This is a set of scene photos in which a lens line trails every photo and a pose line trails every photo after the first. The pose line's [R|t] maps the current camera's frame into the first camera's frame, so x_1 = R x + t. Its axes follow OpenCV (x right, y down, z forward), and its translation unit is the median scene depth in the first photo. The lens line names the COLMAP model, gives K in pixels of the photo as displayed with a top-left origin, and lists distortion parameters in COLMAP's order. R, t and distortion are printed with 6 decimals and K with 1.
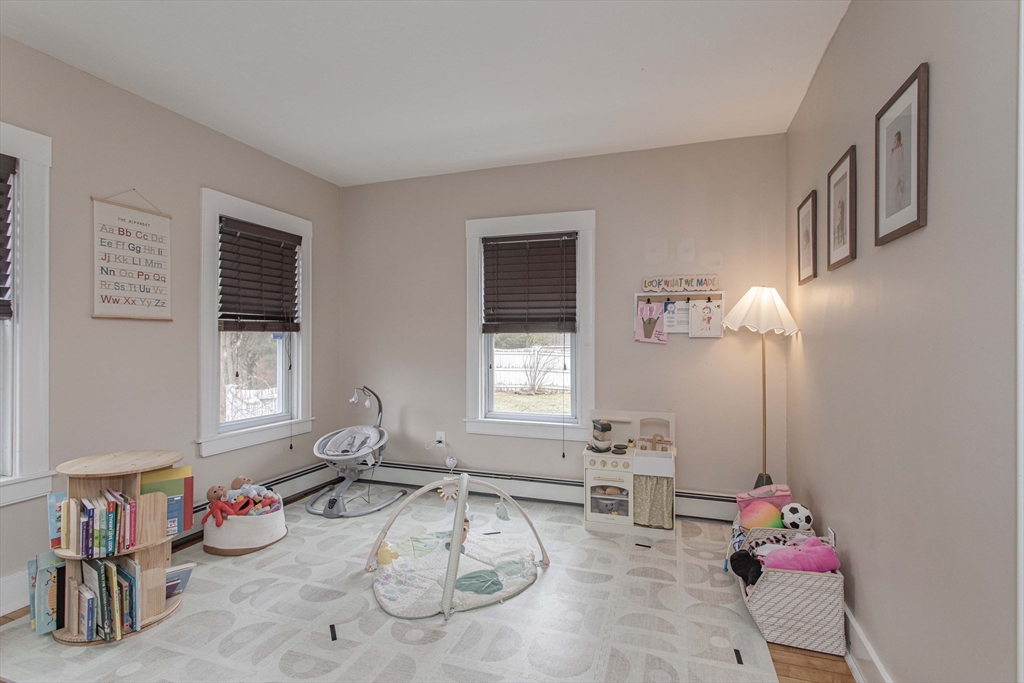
lens RADIAL K [[489.2, 0, 502.1], [0, 489.2, 338.1], [0, 0, 1]] dist [0.001523, 0.000823]
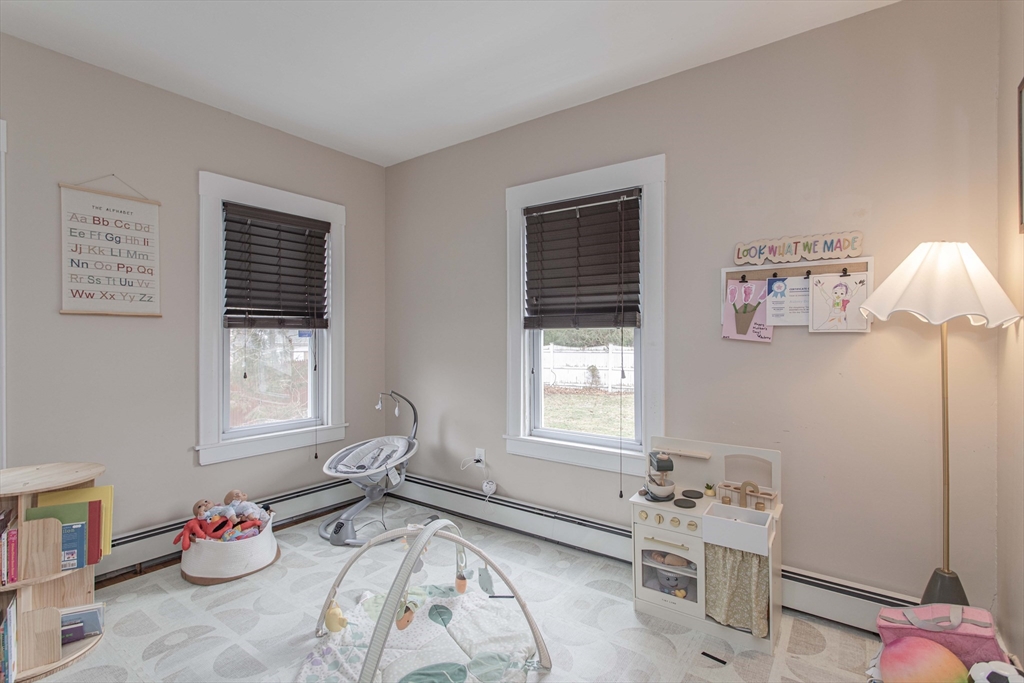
lens RADIAL K [[489.2, 0, 503.9], [0, 489.2, 338.5], [0, 0, 1]] dist [0.001523, 0.000823]
pose [[0.957504, -0.000949, -0.288417, 0.187518], [0.002237, 0.999989, 0.004136, 0.002624], [0.288410, -0.004606, 0.957496, 0.275457]]
